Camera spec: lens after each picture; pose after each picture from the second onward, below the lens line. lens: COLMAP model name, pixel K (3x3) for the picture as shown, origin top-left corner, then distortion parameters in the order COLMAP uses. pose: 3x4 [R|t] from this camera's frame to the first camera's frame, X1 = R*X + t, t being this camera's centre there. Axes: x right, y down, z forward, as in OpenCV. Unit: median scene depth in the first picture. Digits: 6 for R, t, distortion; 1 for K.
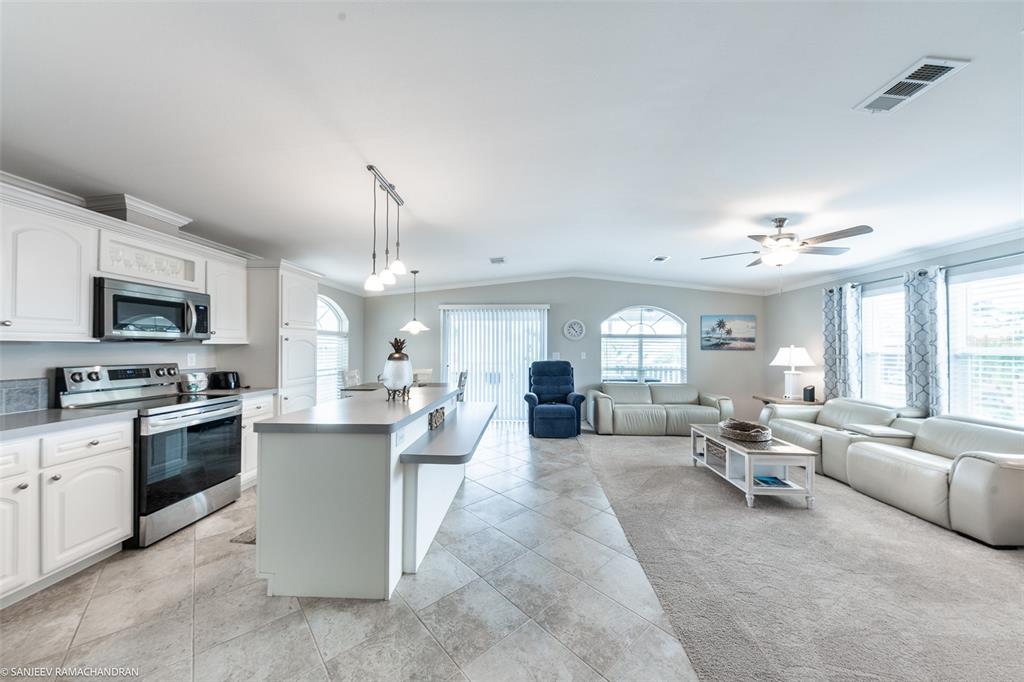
lens RADIAL K [[352.5, 0, 516.7], [0, 352.5, 340.3], [0, 0, 1]] dist [0.011256, -0.003418]
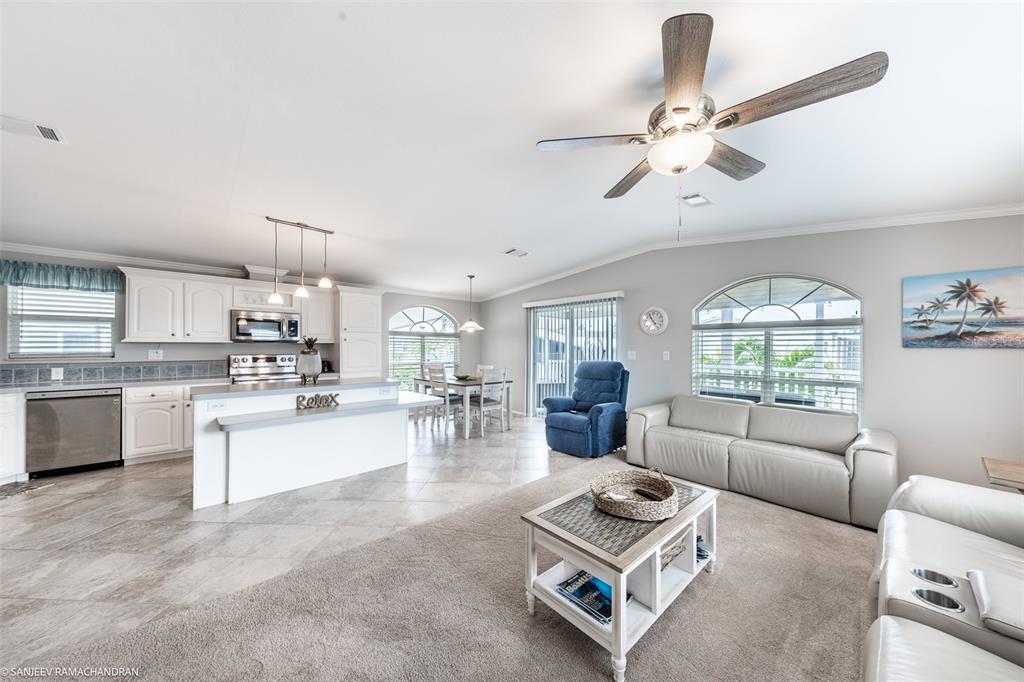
lens RADIAL K [[352.5, 0, 516.2], [0, 352.5, 344.8], [0, 0, 1]] dist [0.011256, -0.003418]
pose [[0.705955, -0.006026, -0.708231, 0.930636], [0.016830, 0.999824, 0.008268, 0.018591], [0.708057, -0.017756, 0.705932, 0.502092]]
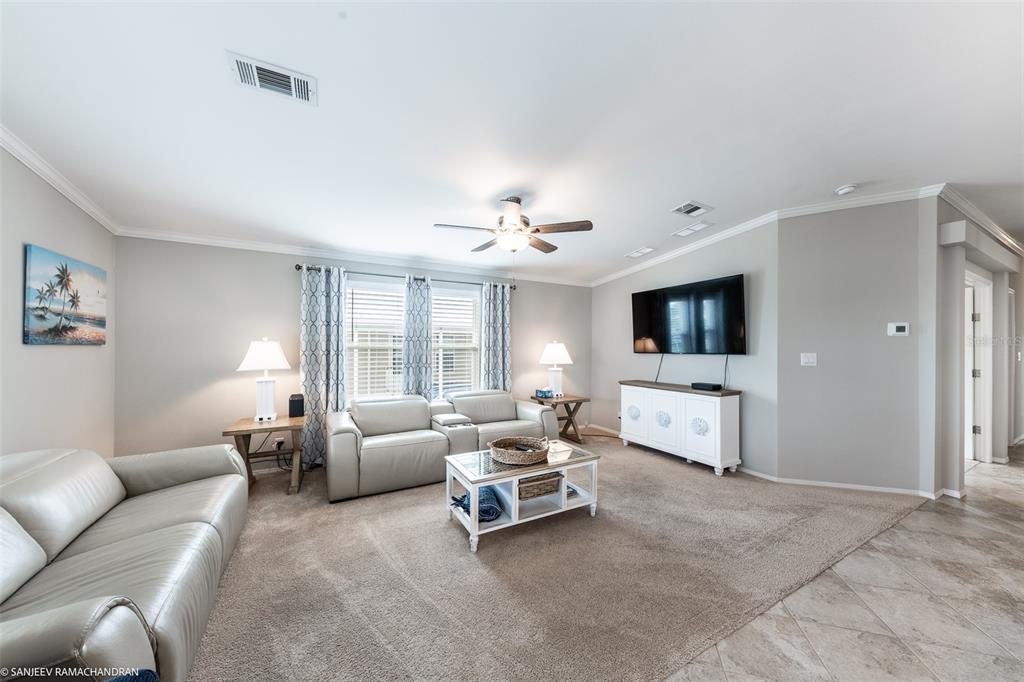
lens RADIAL K [[352.5, 0, 516.1], [0, 352.5, 343.7], [0, 0, 1]] dist [0.011256, -0.003418]
pose [[-0.522685, -0.003004, 0.852520, -0.022064], [-0.028818, 0.999485, -0.014147, 0.033147], [-0.852038, -0.031963, -0.522503, 1.466929]]
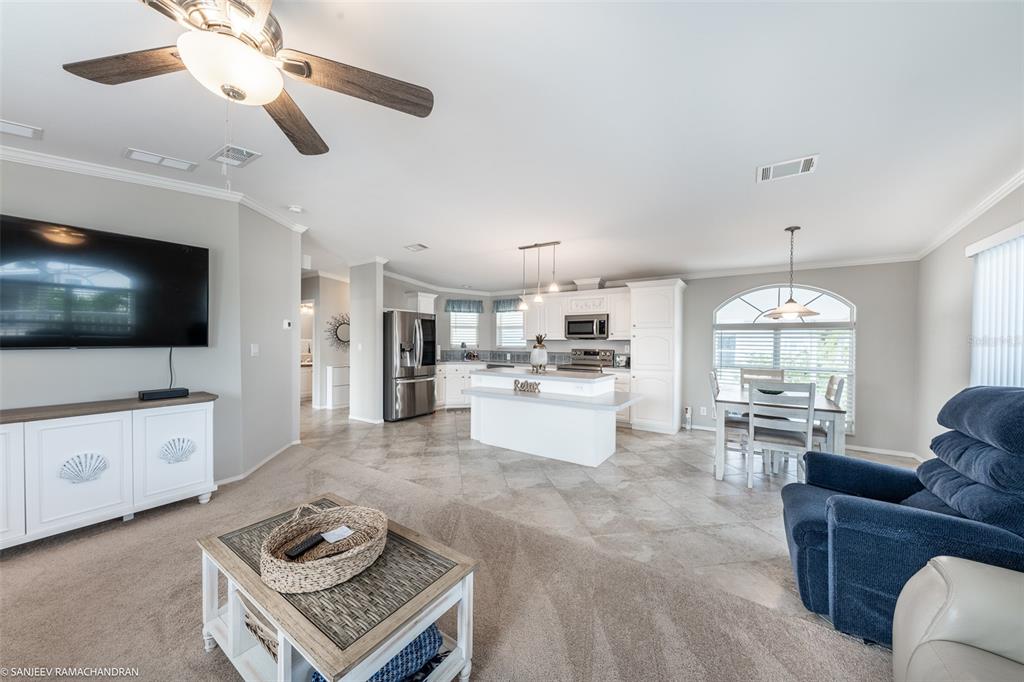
lens RADIAL K [[352.5, 0, 510.5], [0, 352.5, 345.1], [0, 0, 1]] dist [0.011256, -0.003418]
pose [[-0.535433, -0.000178, -0.844578, 0.898269], [0.010254, 0.999925, -0.006712, 0.040488], [0.844515, -0.012254, -0.535391, 1.432167]]
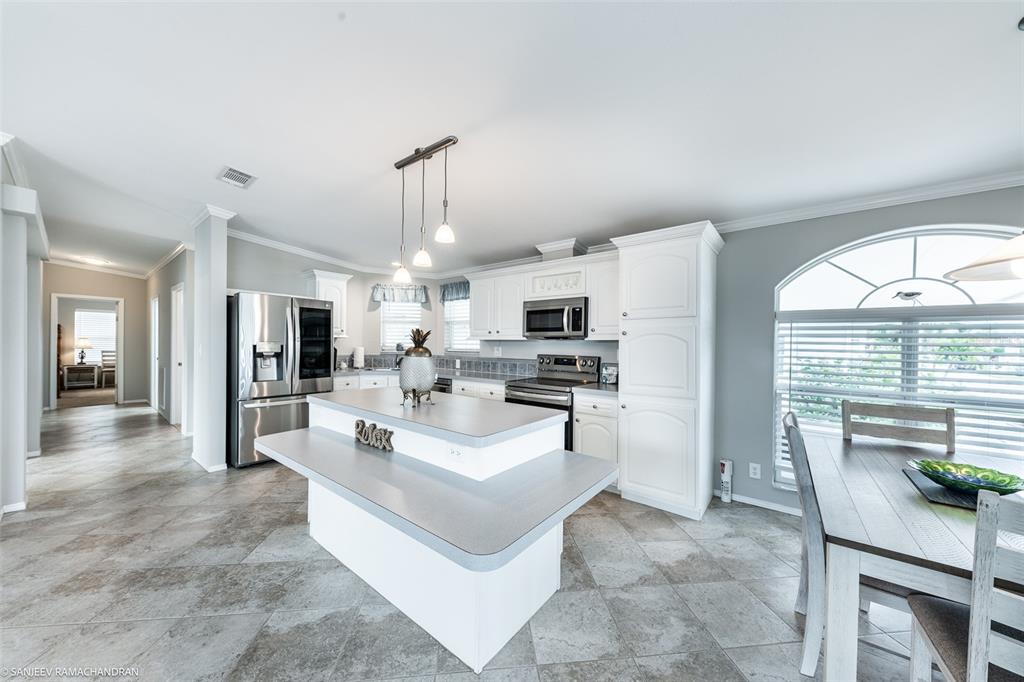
lens RADIAL K [[352.5, 0, 512.6], [0, 352.5, 342.4], [0, 0, 1]] dist [0.011256, -0.003418]
pose [[-0.595508, -0.012179, -0.803257, 0.155583], [0.004460, 0.999820, -0.018466, 0.033122], [0.803337, -0.014579, -0.595346, 1.354375]]
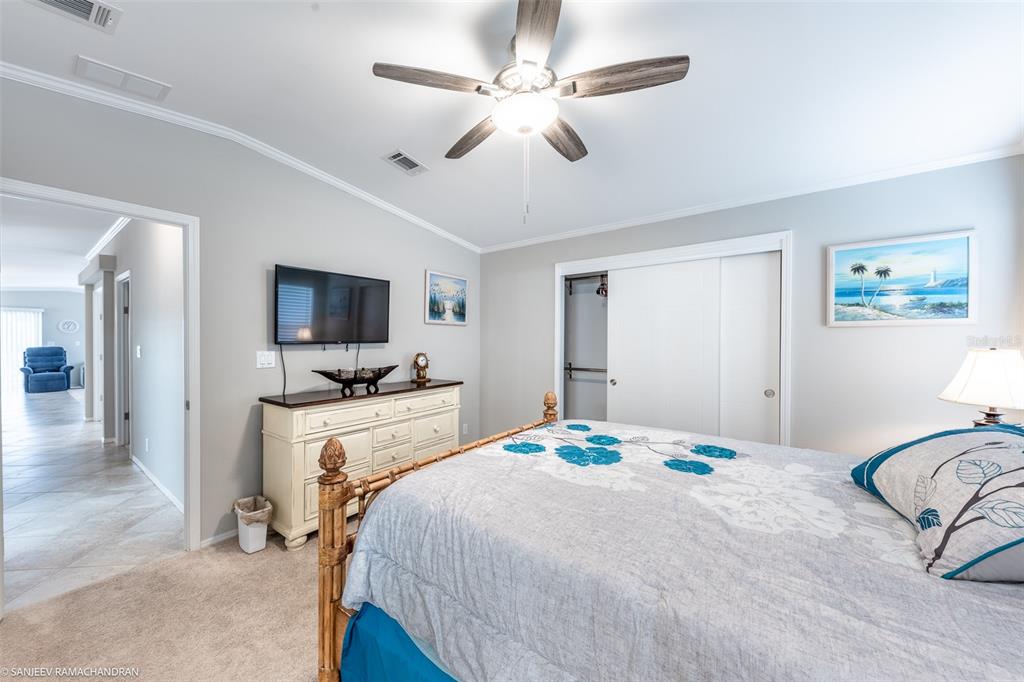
lens RADIAL K [[377.4, 0, 474.2], [0, 377.4, 341.8], [0, 0, 1]] dist [0.002437, -0.000421]
pose [[0.605958, -0.007166, 0.795465, -0.149872], [-0.019307, 0.999532, 0.023711, -0.071631], [-0.795263, -0.029726, 0.605536, -2.669309]]
